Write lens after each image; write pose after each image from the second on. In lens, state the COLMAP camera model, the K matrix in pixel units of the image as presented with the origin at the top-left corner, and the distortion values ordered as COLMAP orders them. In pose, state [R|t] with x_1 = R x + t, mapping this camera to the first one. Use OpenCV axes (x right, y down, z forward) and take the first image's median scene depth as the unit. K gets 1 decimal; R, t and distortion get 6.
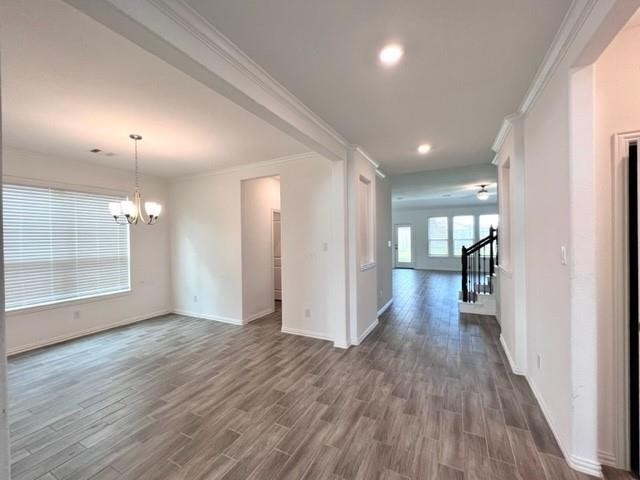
lens RADIAL K [[259.1, 0, 321.6], [0, 259.1, 239.9], [0, 0, 1]] dist [-0.004229, 0.000028]
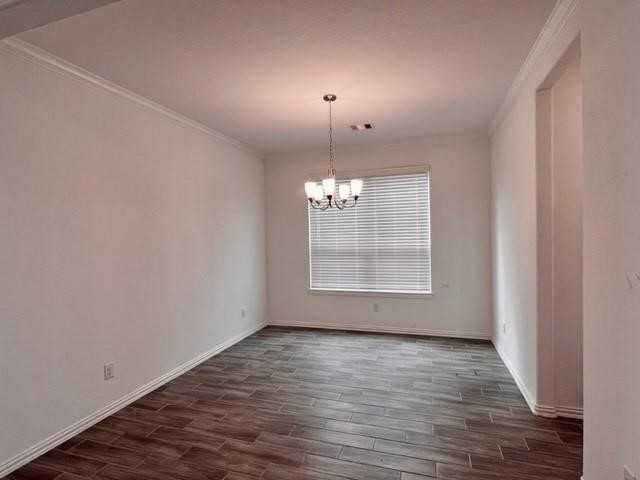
lens RADIAL K [[341.6, 0, 318.3], [0, 341.6, 242.8], [0, 0, 1]] dist [-0.000141, -0.000270]
pose [[0.163165, 0.037654, -0.985880, 0.240659], [0.012011, 0.999122, 0.040148, 0.000389], [0.986526, -0.018392, 0.162569, 0.607076]]
